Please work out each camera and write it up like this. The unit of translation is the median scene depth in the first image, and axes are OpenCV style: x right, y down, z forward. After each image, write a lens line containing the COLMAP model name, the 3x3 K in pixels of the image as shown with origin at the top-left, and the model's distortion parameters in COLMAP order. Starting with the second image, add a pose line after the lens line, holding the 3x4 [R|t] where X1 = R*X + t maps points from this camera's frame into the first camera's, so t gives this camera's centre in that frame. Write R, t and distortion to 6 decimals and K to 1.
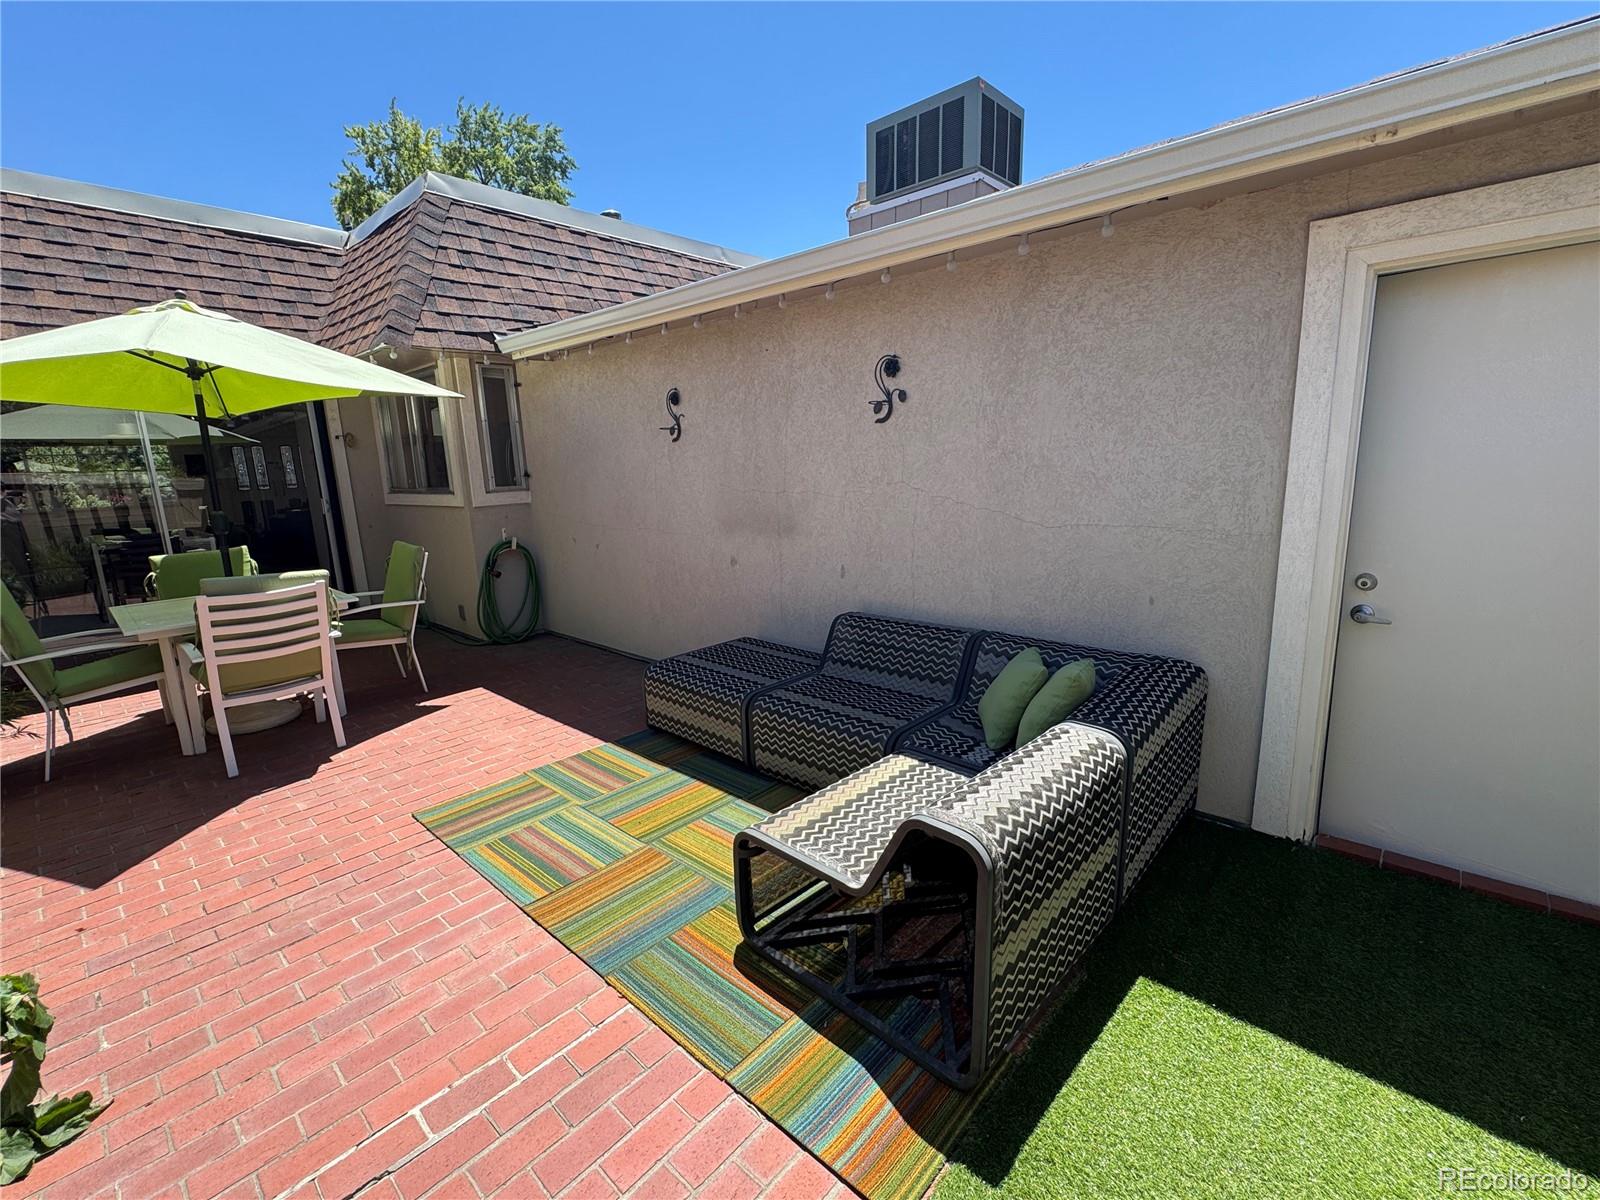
lens RADIAL K [[703.4, 0, 798.9], [0, 703.4, 600.3], [0, 0, 1]] dist [0.000242, 0.000003]
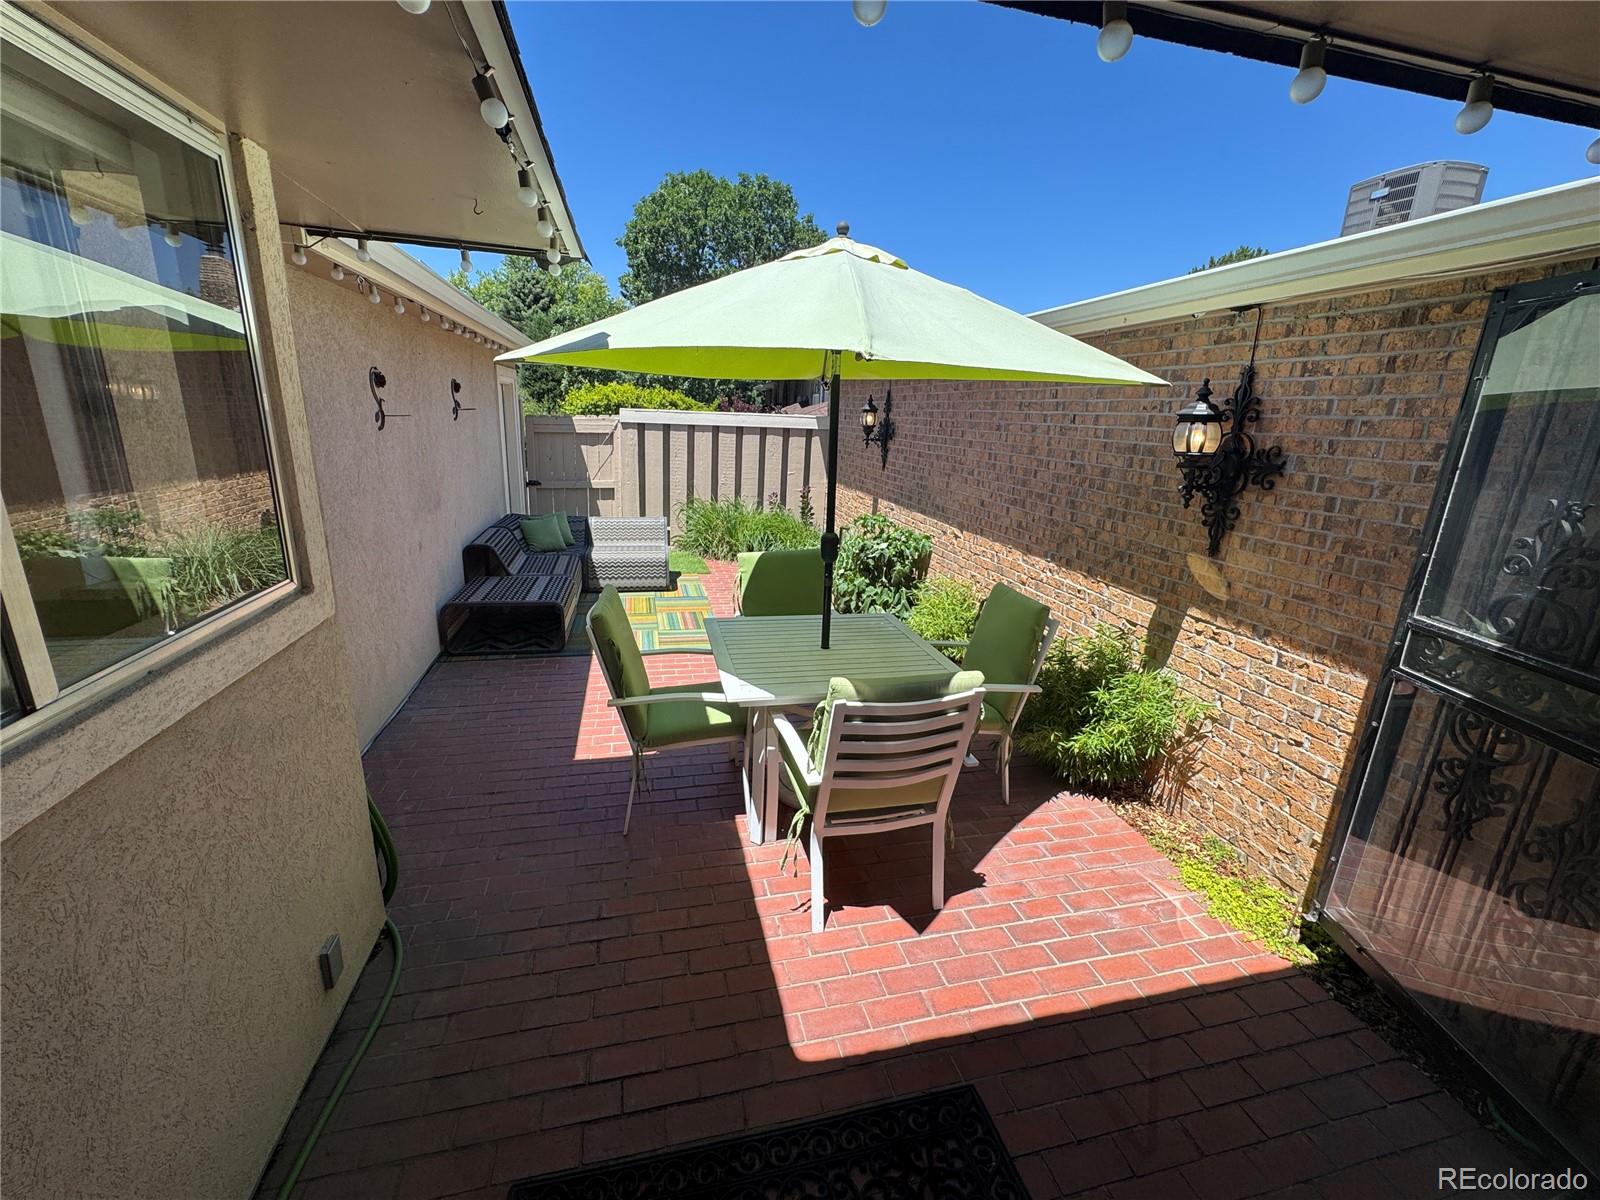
lens RADIAL K [[661.0, 0, 801.0], [0, 661.0, 601.0], [0, 0, 1]] dist [-0.001666, -0.000379]
pose [[-0.826947, -0.154635, 0.540598, -1.078796], [0.094618, 0.909460, 0.404882, -0.317619], [-0.554261, 0.385966, -0.737445, 1.409992]]
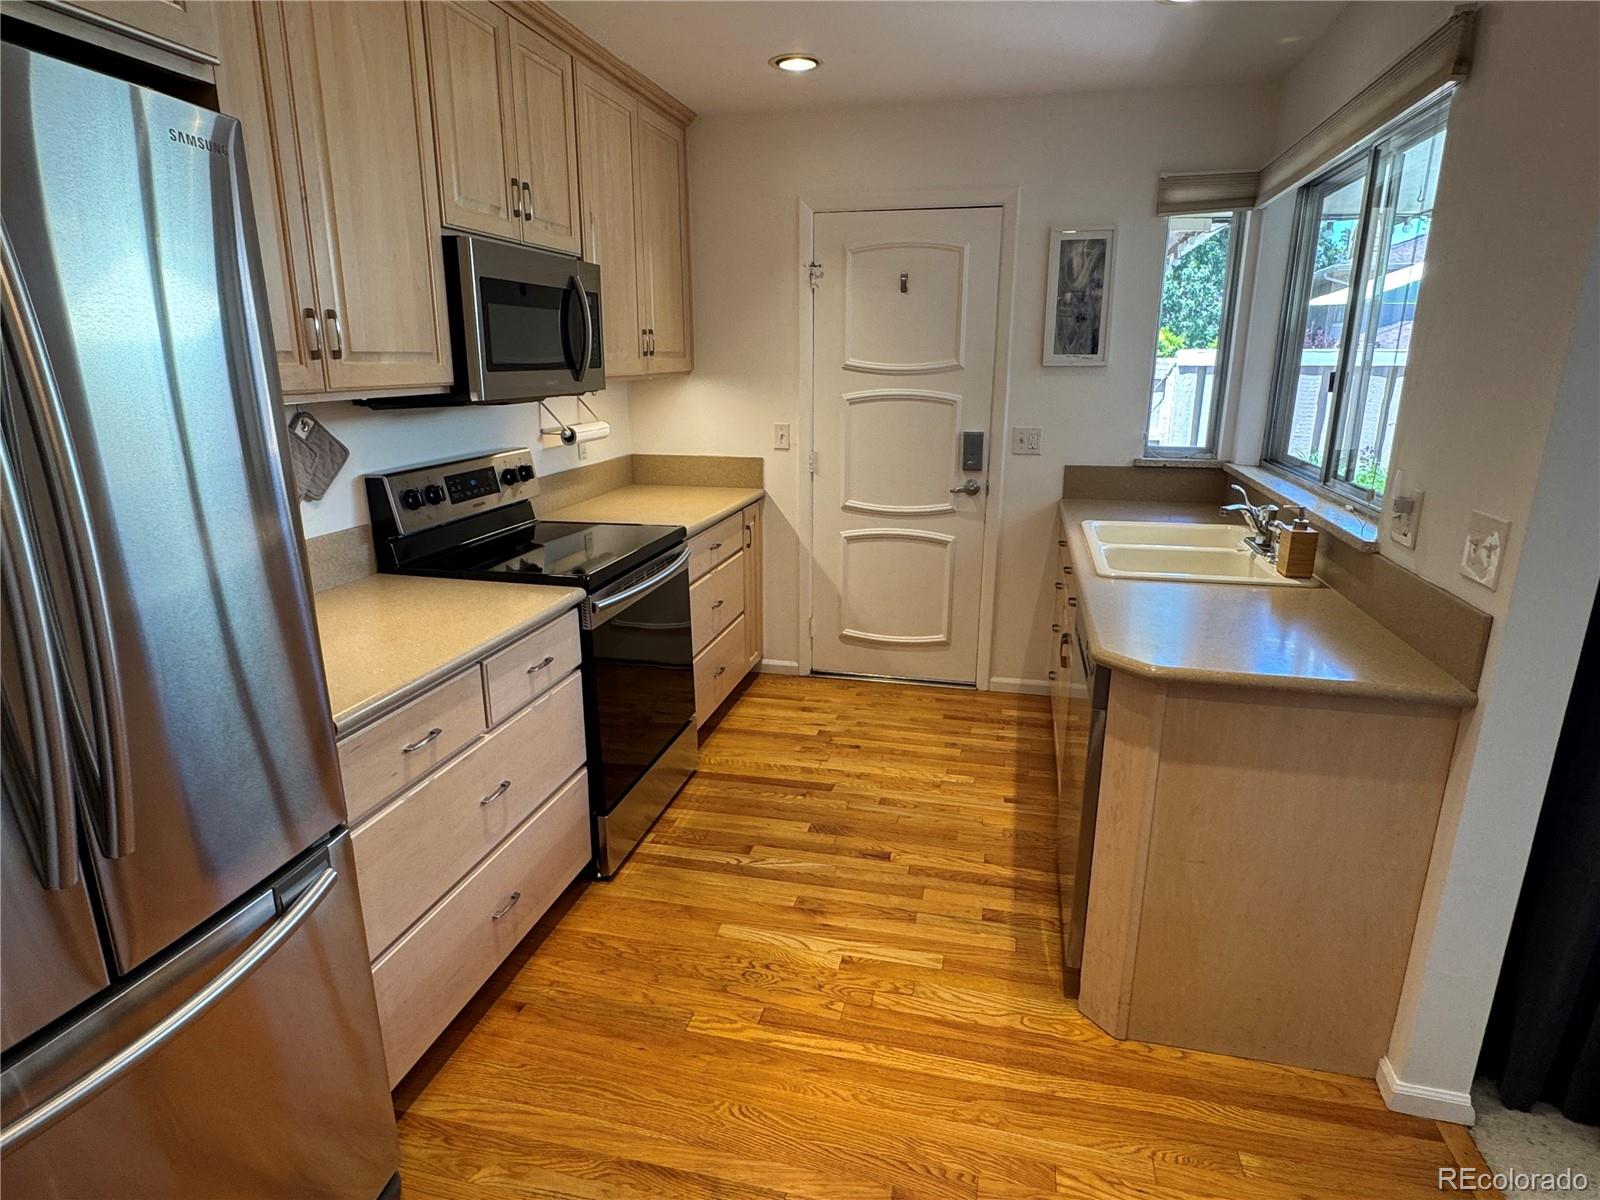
lens RADIAL K [[892.2, 0, 800.7], [0, 892.2, 600.2], [0, 0, 1]] dist [-0.001235, 0.000002]
pose [[-0.484762, -0.196152, 0.852367, -1.153331], [0.188452, 0.928215, 0.320784, -0.456894], [-0.854103, 0.316134, -0.412998, 2.261072]]
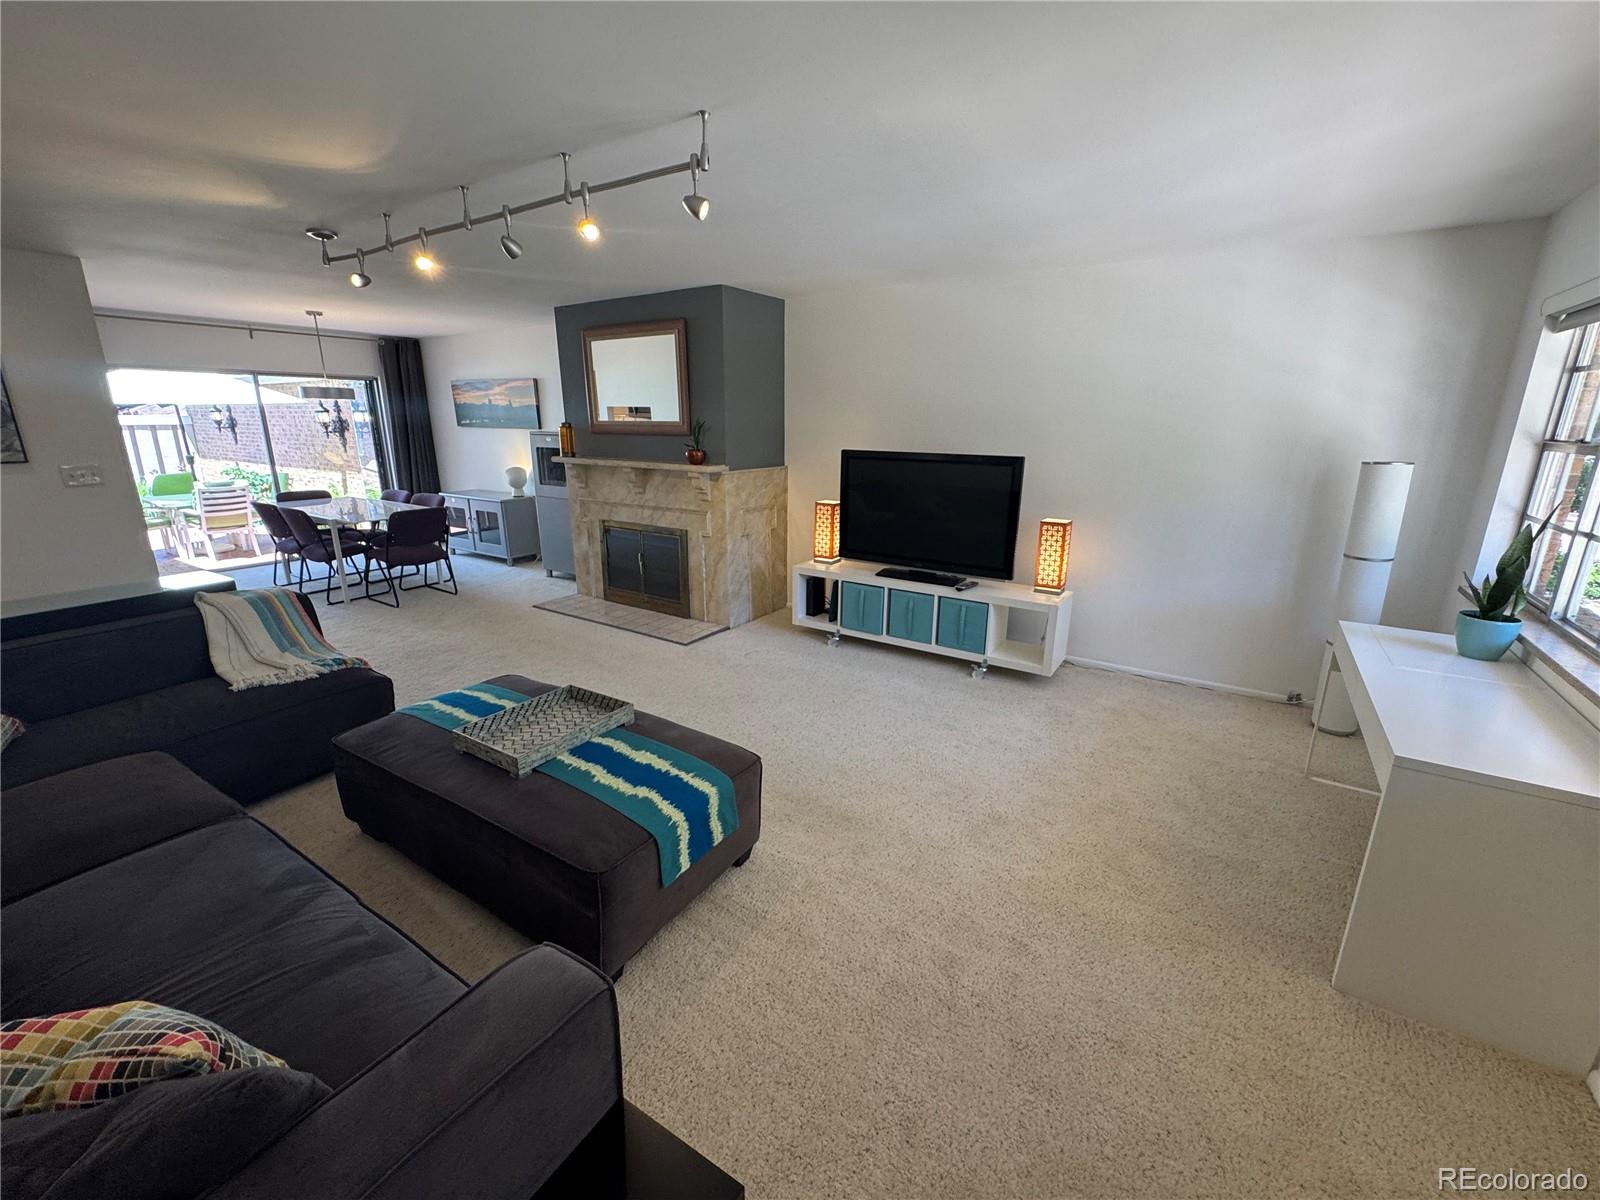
lens RADIAL K [[661.0, 0, 790.0], [0, 661.0, 606.0], [0, 0, 1]] dist [-0.001666, -0.000379]
pose [[-0.989354, 0.062373, -0.131482, -2.617046], [-0.004224, 0.890803, 0.454370, -0.704683], [0.145465, 0.450088, -0.881056, 3.653625]]
